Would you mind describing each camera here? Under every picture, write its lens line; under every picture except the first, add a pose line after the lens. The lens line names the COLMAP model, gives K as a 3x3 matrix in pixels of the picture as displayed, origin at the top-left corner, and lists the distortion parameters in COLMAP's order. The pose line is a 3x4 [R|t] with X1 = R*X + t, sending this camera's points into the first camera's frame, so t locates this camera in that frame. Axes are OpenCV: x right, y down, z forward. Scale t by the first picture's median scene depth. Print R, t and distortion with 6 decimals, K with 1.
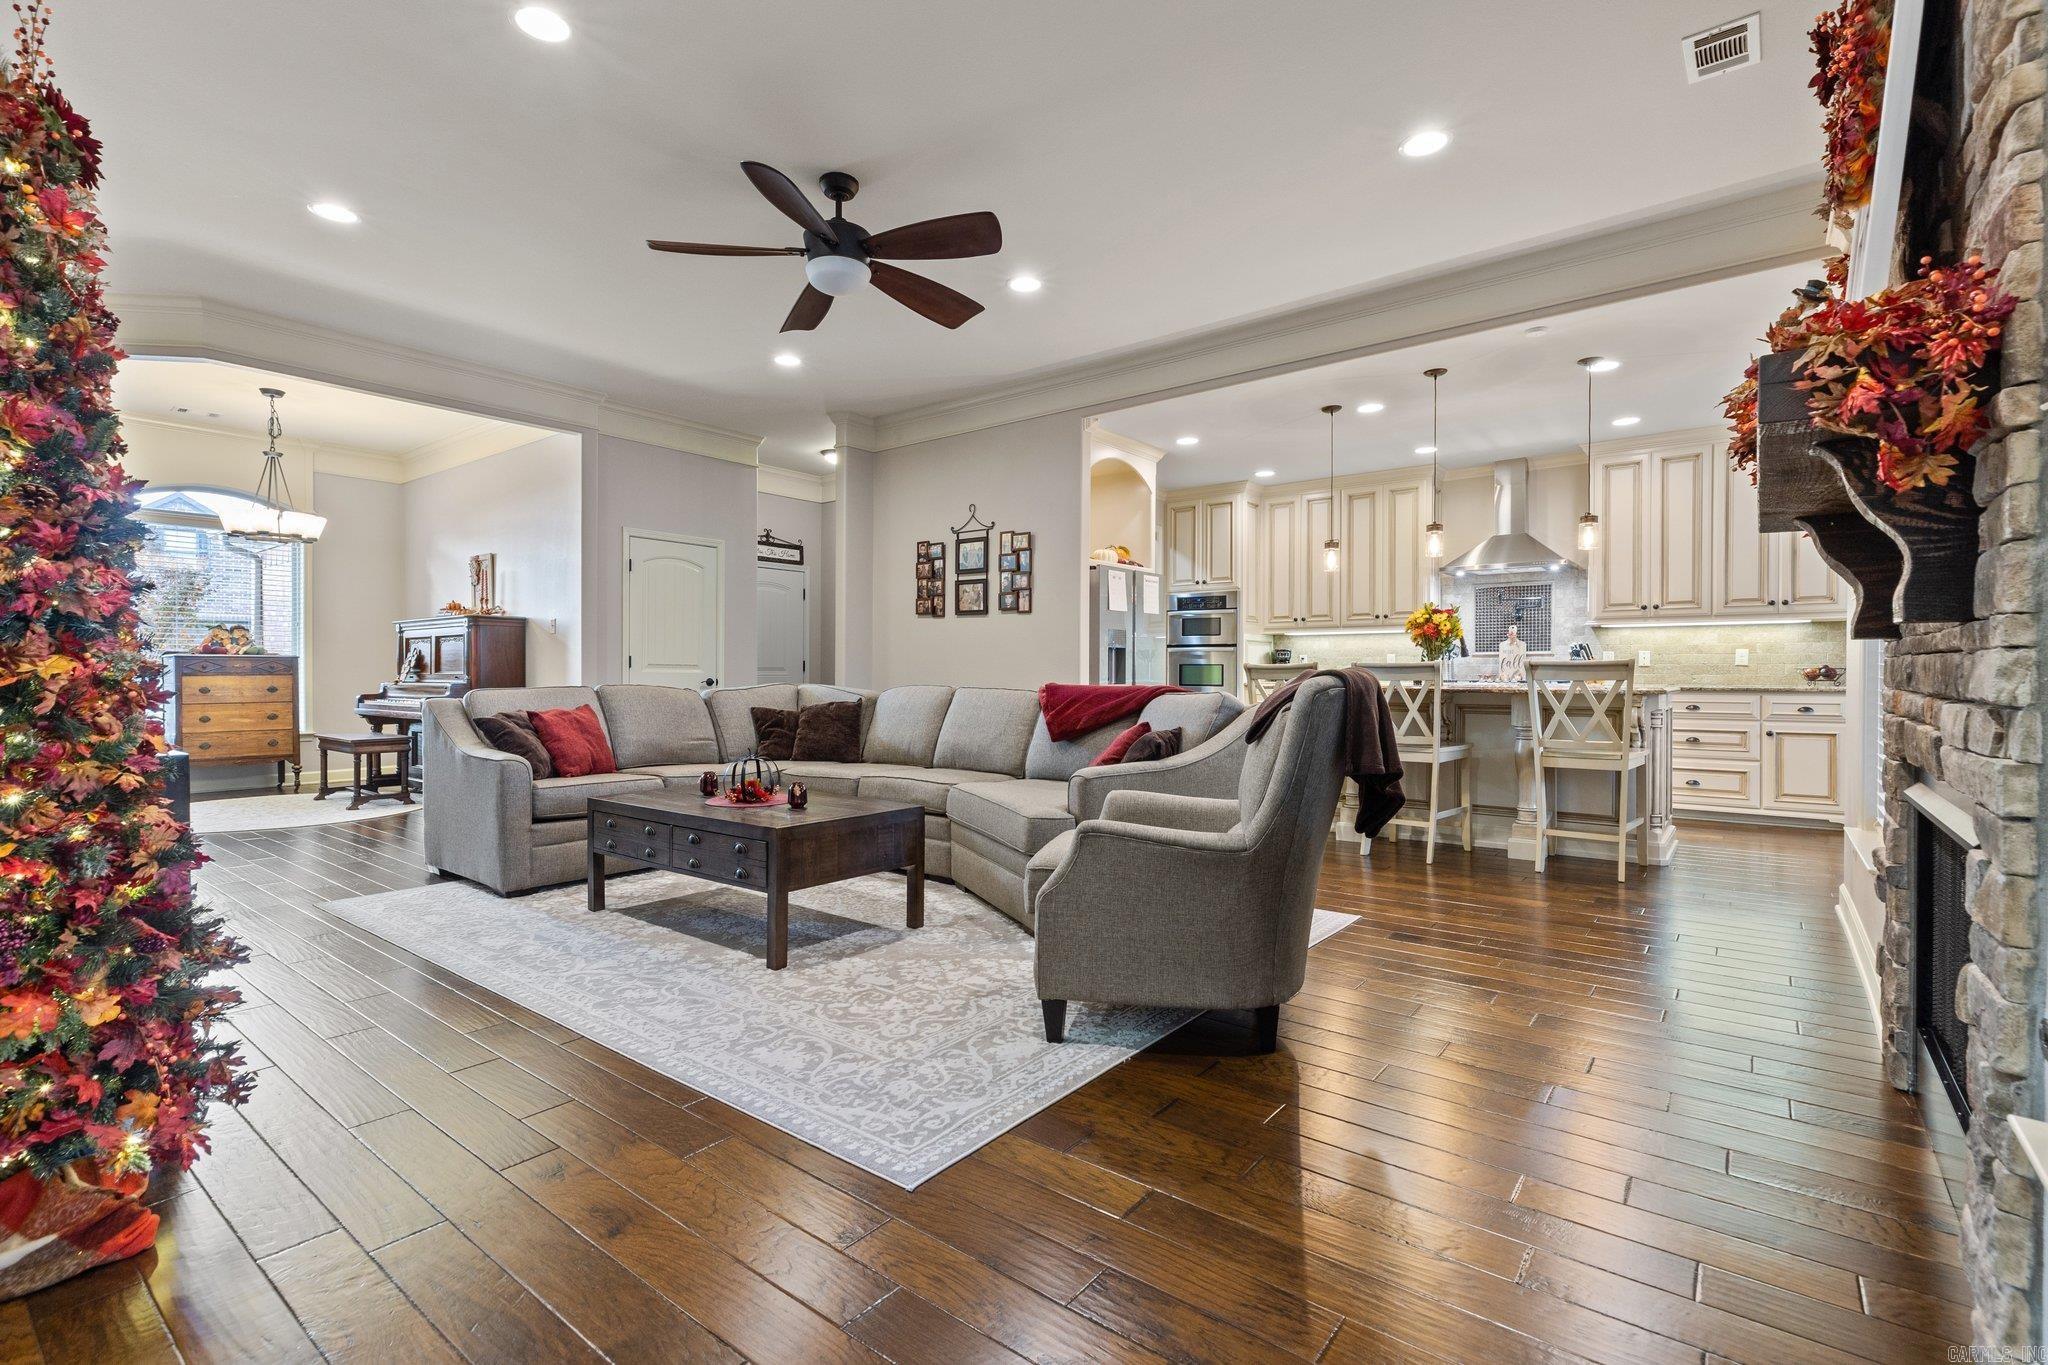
lens RADIAL K [[927.2, 0, 1029.2], [0, 927.2, 679.2], [0, 0, 1]] dist [0.005408, -0.000564]
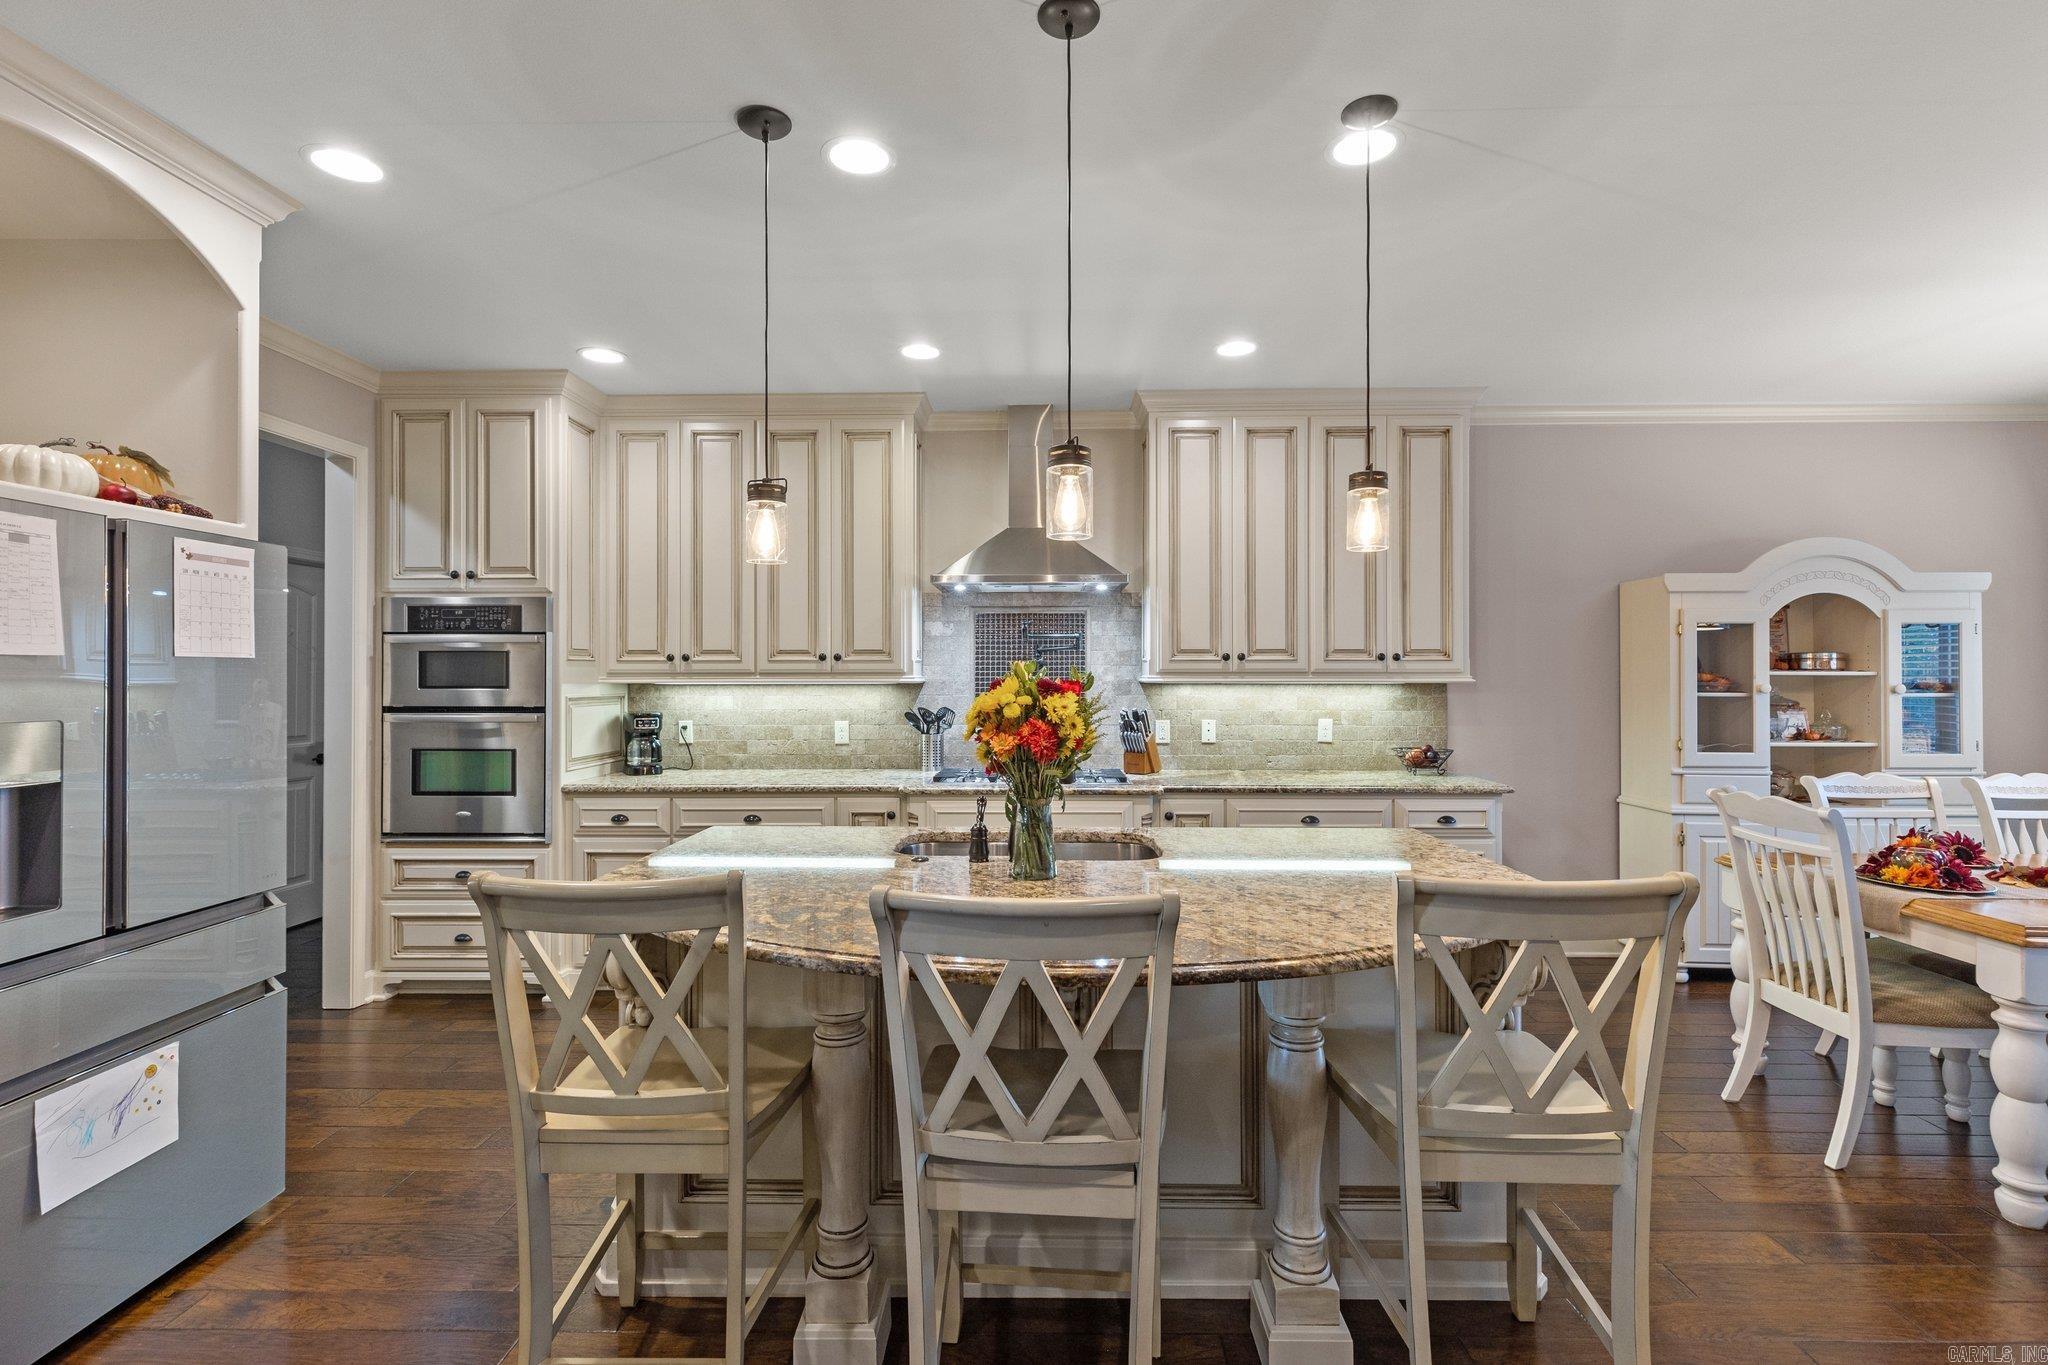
lens RADIAL K [[927.2, 0, 1020.7], [0, 927.2, 674.9], [0, 0, 1]] dist [0.005408, -0.000564]
pose [[0.803836, -0.000636, 0.594850, 0.156606], [0.006352, 0.999952, -0.007515, -0.057511], [-0.594817, 0.009820, 0.803801, 0.536859]]
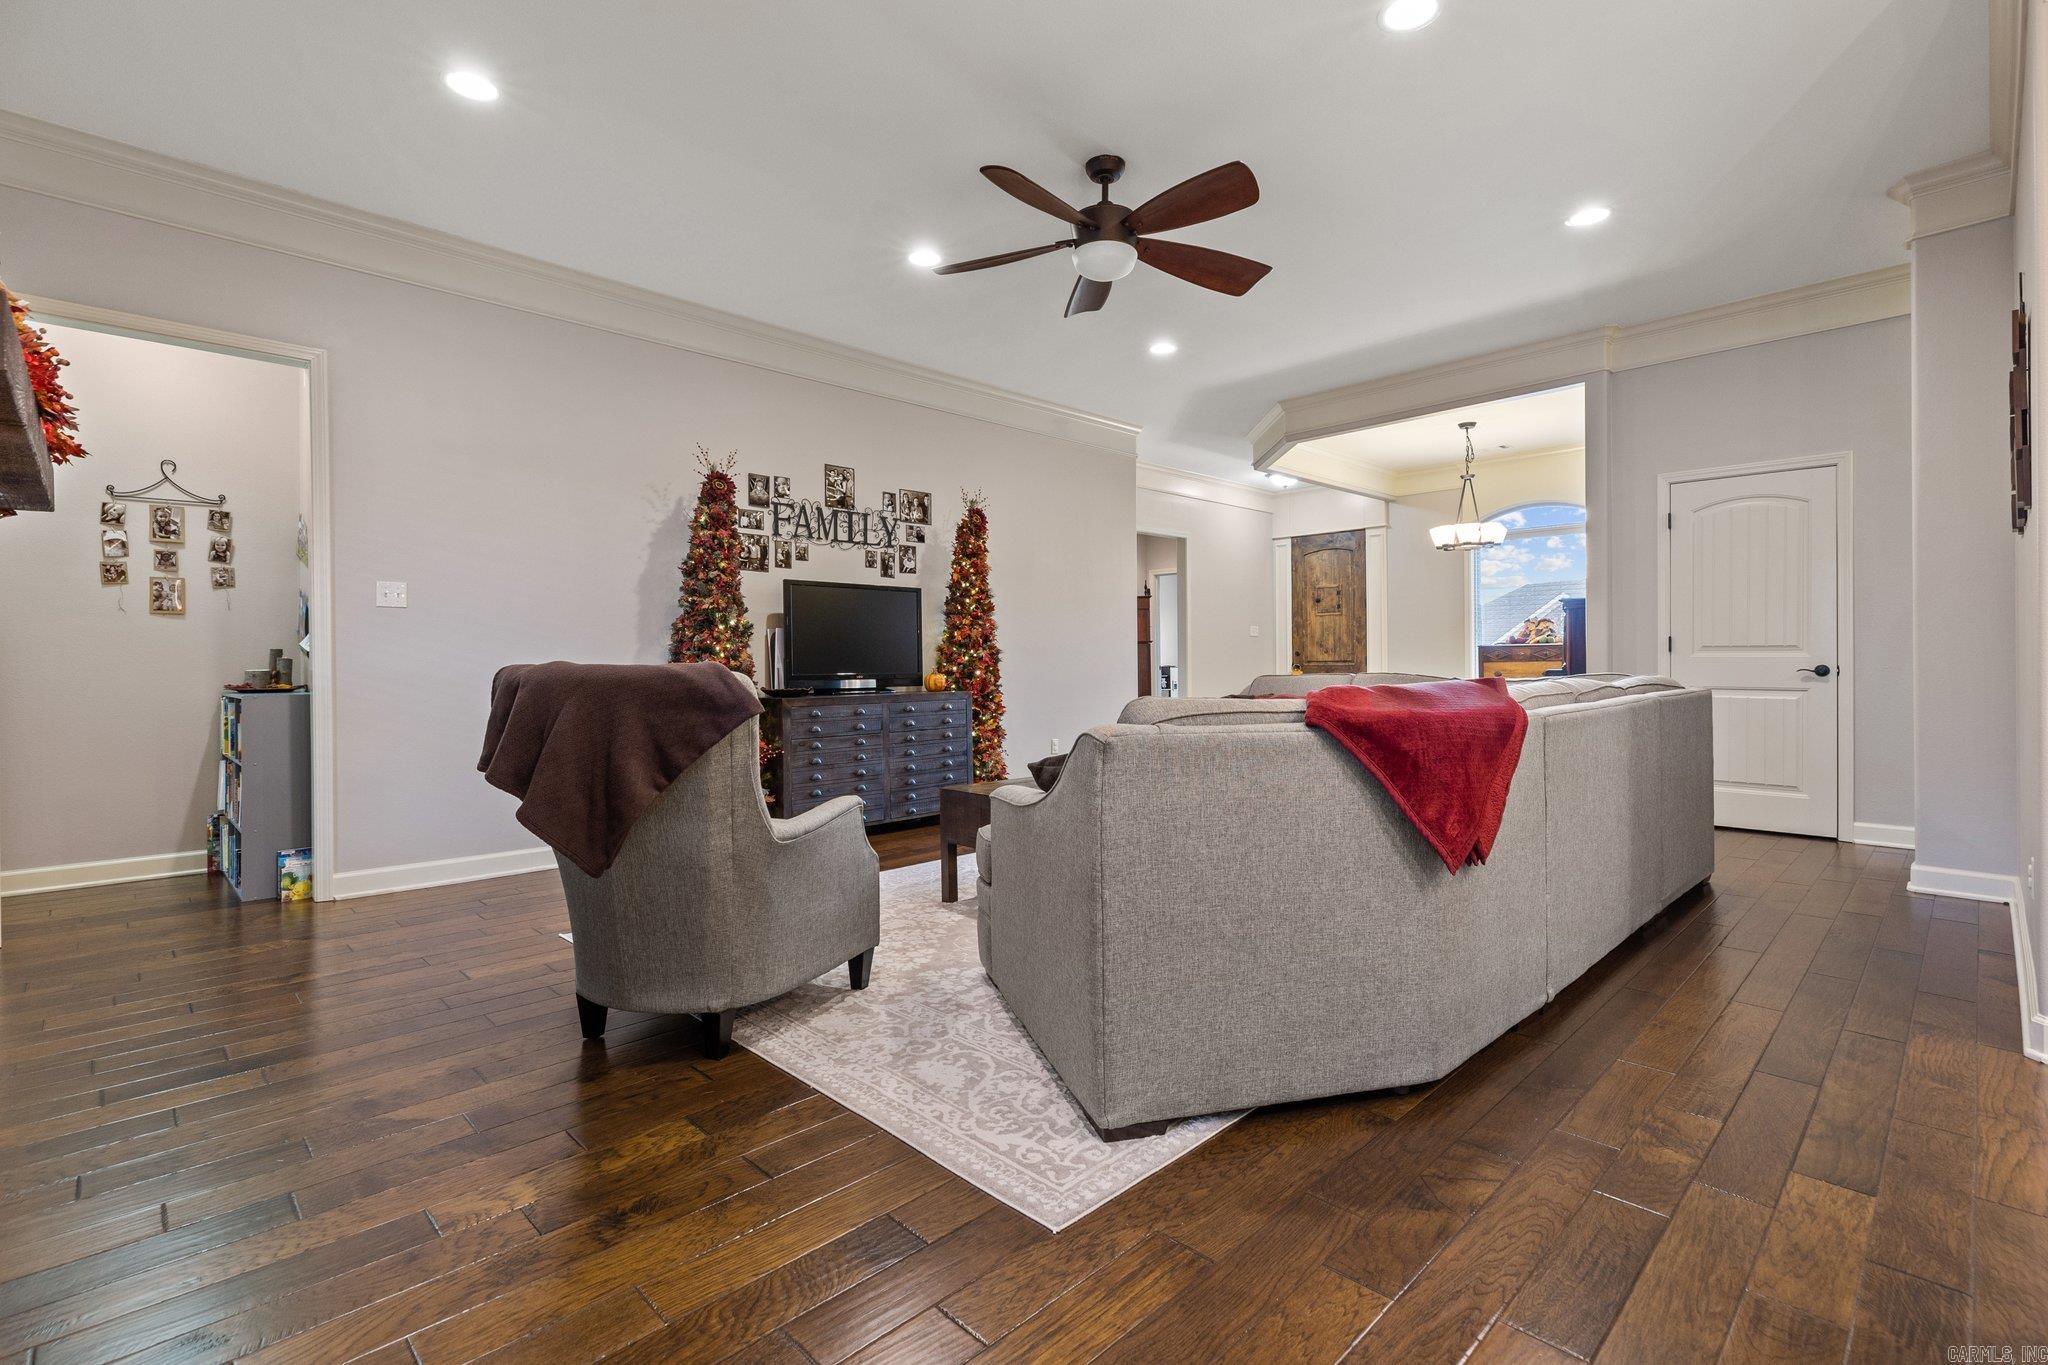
lens RADIAL K [[927.2, 0, 1022.1], [0, 927.2, 668.5], [0, 0, 1]] dist [0.005408, -0.000564]
pose [[-0.141741, 0.006899, -0.989880, 0.412817], [0.003365, 0.999973, 0.006487, -0.004990], [0.989898, -0.002412, -0.141761, 0.551919]]
